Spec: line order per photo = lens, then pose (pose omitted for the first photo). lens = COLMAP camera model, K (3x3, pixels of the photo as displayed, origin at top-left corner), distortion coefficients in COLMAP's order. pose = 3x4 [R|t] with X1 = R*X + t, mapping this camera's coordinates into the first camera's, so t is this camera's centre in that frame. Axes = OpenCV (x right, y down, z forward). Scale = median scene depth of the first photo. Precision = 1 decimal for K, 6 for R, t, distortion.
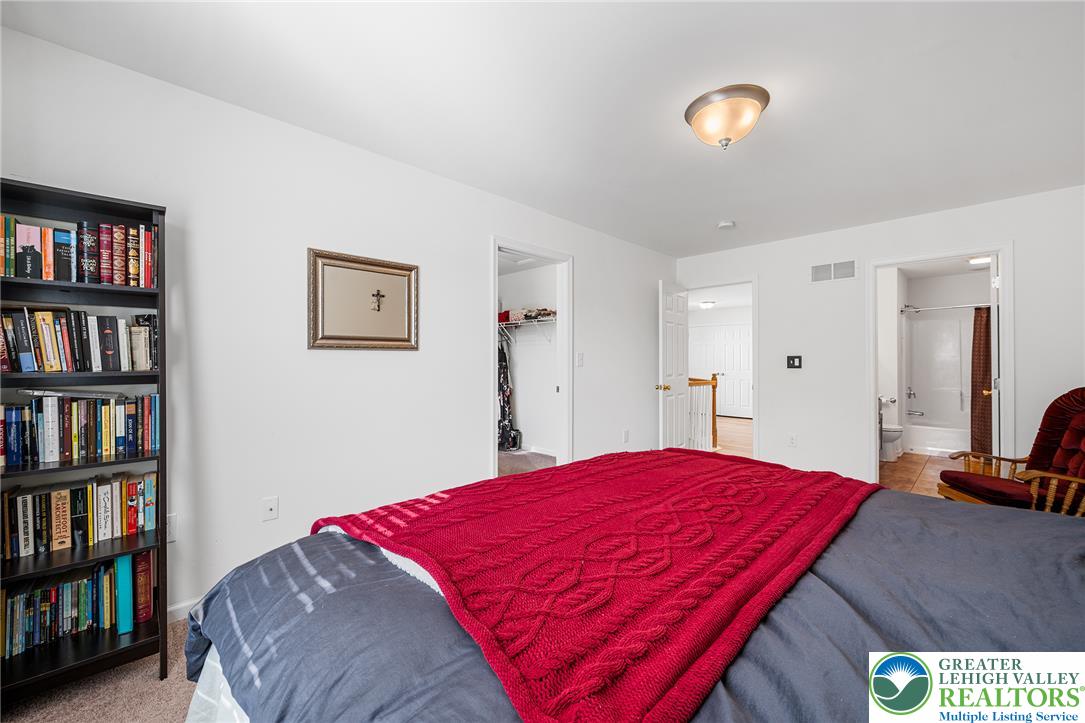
lens RADIAL K [[435.8, 0, 542.9], [0, 435.8, 365.3], [0, 0, 1]] dist [-0.000343, 0.000100]
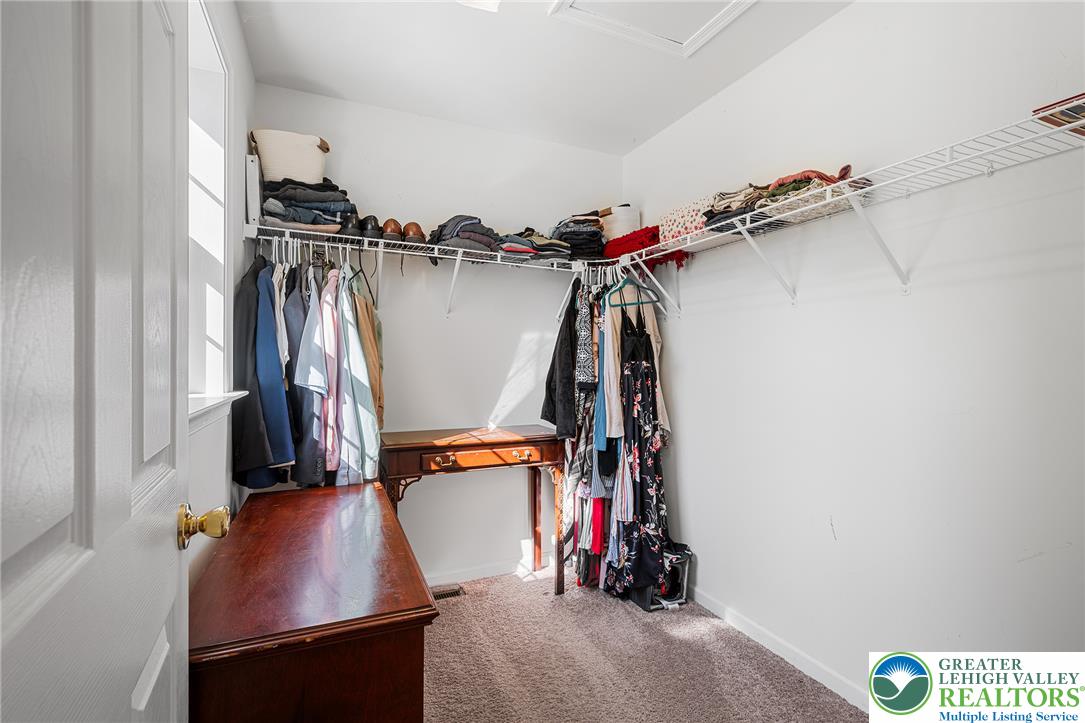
lens RADIAL K [[484.3, 0, 538.9], [0, 484.3, 362.0], [0, 0, 1]] dist [0.000893, 0.000053]
pose [[0.935584, 0.001953, -0.353099, -0.028700], [0.002497, 0.999923, 0.012146, -0.010797], [0.353096, -0.012245, 0.935507, 0.589461]]
